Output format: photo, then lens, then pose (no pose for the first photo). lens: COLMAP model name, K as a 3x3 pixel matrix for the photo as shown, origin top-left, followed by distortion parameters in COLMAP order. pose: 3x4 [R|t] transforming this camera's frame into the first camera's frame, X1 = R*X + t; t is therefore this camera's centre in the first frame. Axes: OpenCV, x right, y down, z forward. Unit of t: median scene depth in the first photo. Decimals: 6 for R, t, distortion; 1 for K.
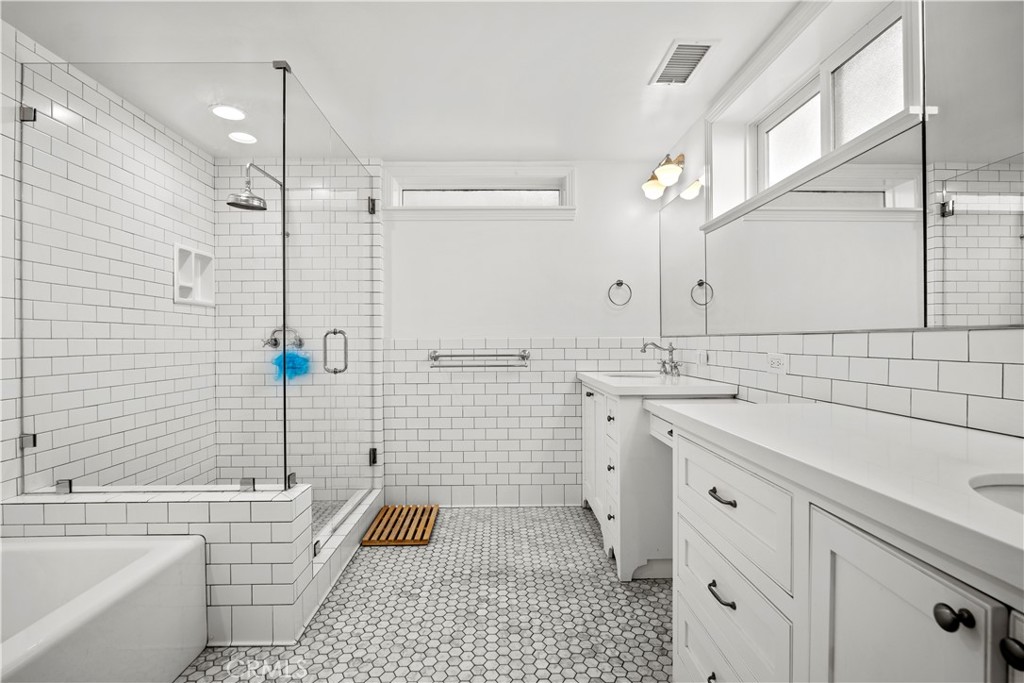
lens RADIAL K [[478.2, 0, 511.9], [0, 478.2, 346.2], [0, 0, 1]] dist [-0.013850, -0.000415]
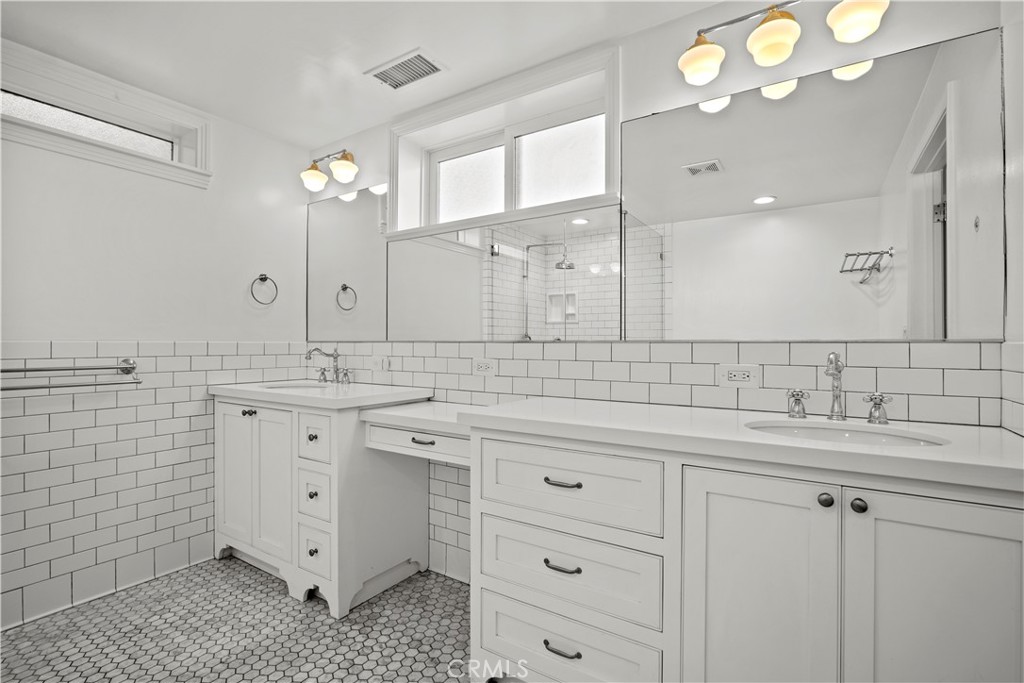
lens RADIAL K [[483.4, 0, 510.7], [0, 483.4, 345.2], [0, 0, 1]] dist [-0.001162, 0.000363]
pose [[0.576596, 0.003842, 0.817020, -0.298229], [0.003094, 0.999972, -0.006886, -0.007596], [-0.817023, 0.006498, 0.576568, 0.202087]]
